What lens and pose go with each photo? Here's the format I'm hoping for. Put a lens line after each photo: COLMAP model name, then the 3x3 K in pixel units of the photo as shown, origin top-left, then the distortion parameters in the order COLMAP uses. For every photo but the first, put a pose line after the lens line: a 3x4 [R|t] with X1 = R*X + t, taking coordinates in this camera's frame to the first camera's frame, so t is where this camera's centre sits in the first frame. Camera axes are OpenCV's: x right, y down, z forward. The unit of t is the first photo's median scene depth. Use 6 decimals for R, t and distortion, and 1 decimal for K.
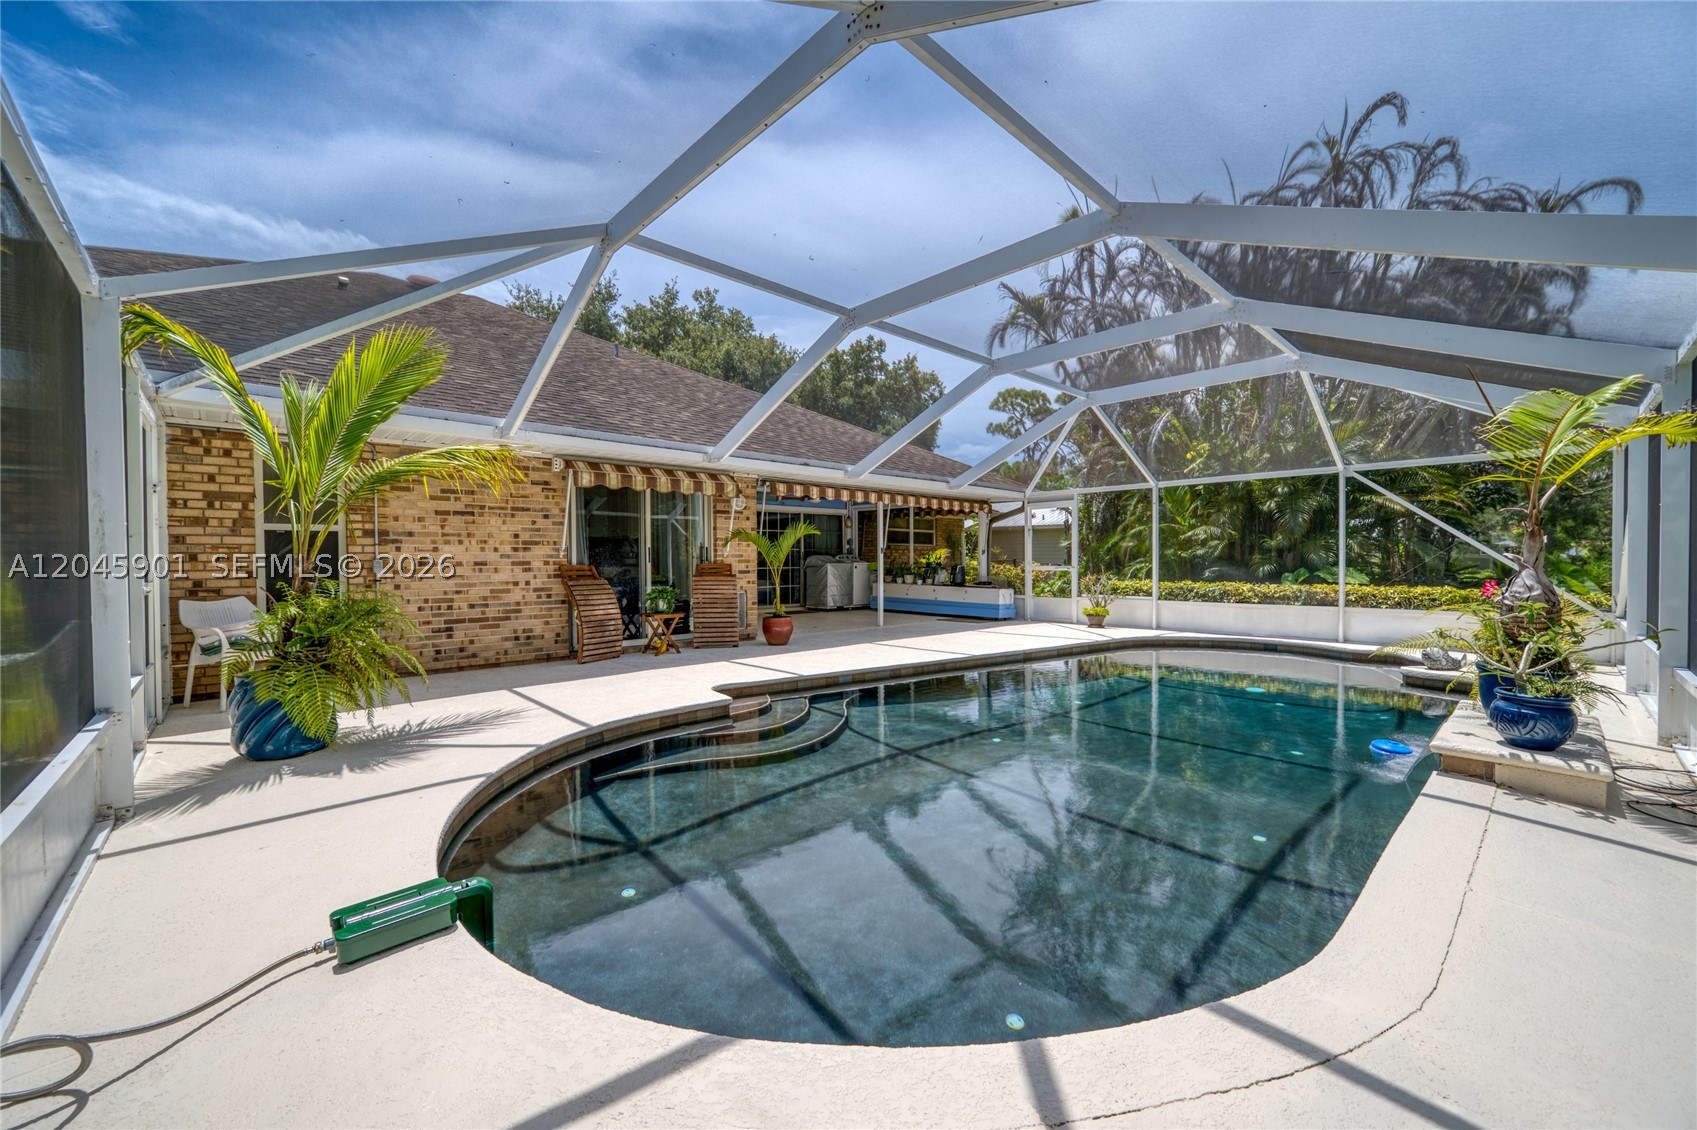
lens RADIAL K [[656.5, 0, 851.6], [0, 656.5, 562.7], [0, 0, 1]] dist [-0.002693, 0.000371]
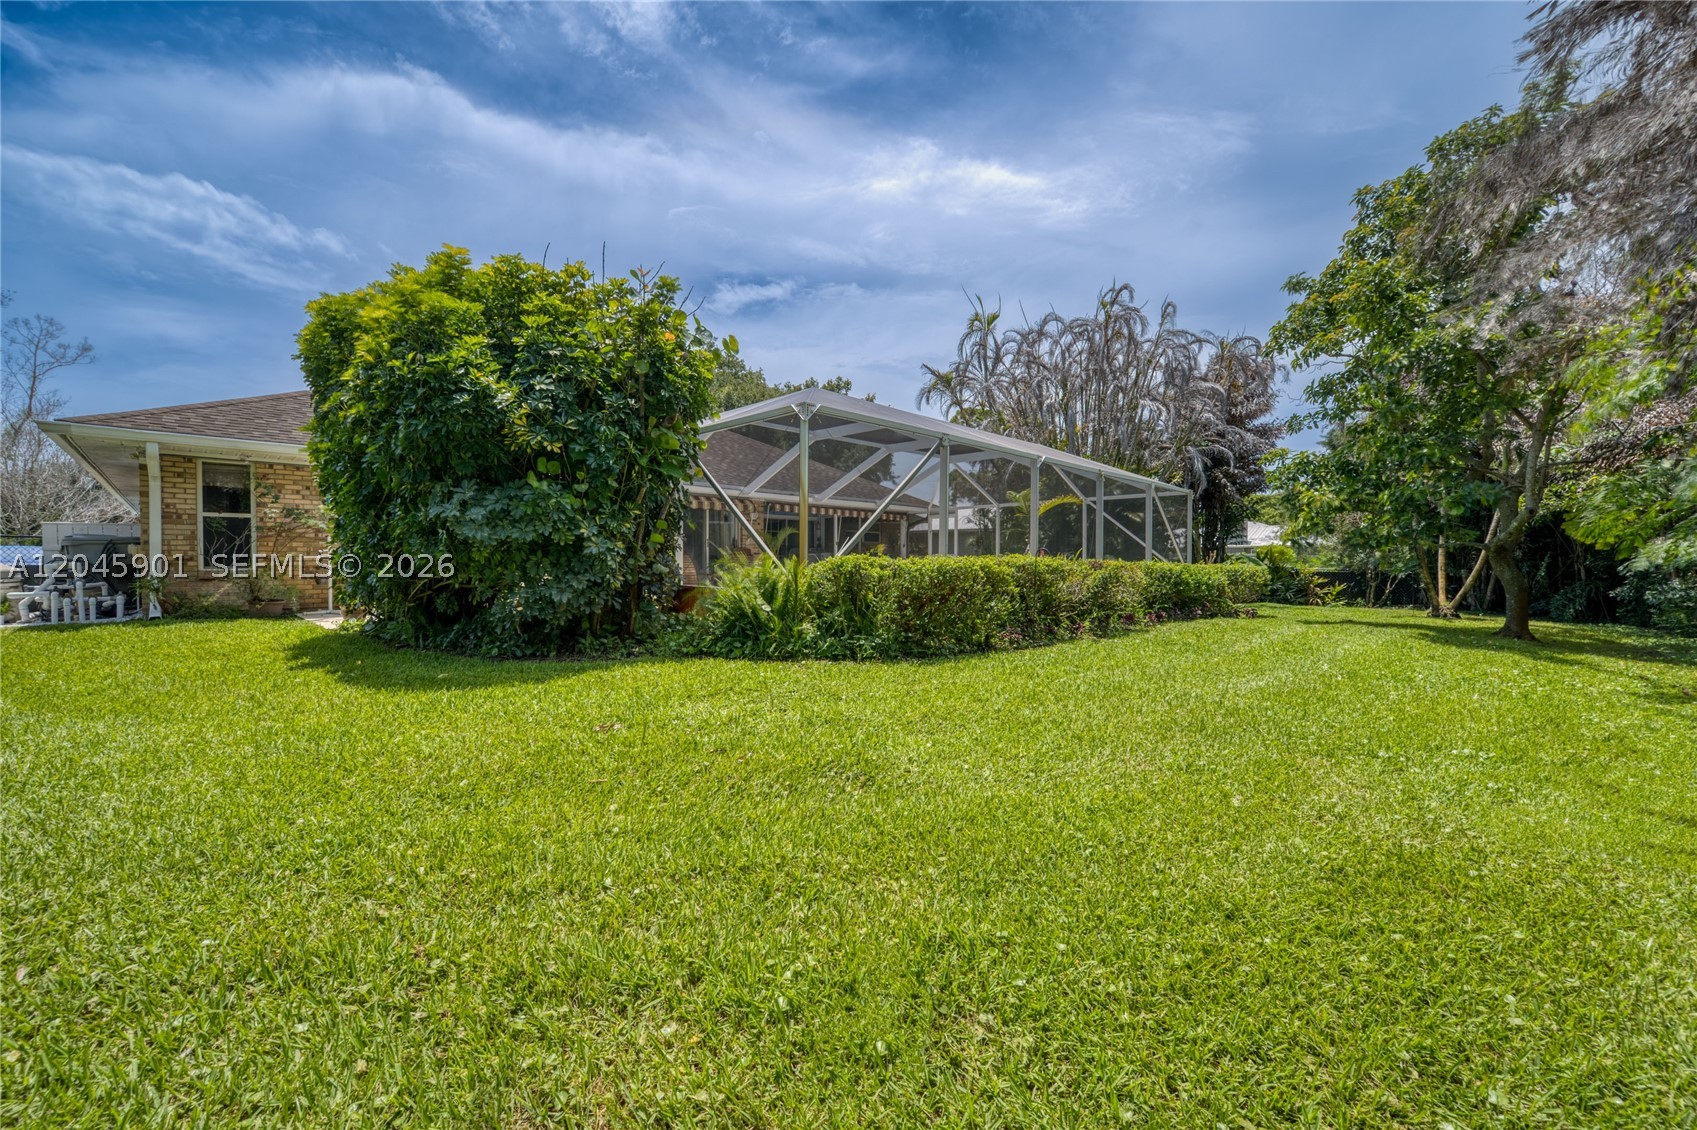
lens RADIAL K [[656.5, 0, 846.6], [0, 656.5, 563.9], [0, 0, 1]] dist [-0.002693, 0.000371]
pose [[0.999648, 0.004261, 0.026203, 0.029565], [-0.004178, 0.999986, -0.003242, 0.040464], [-0.026217, 0.003132, 0.999651, -0.693140]]
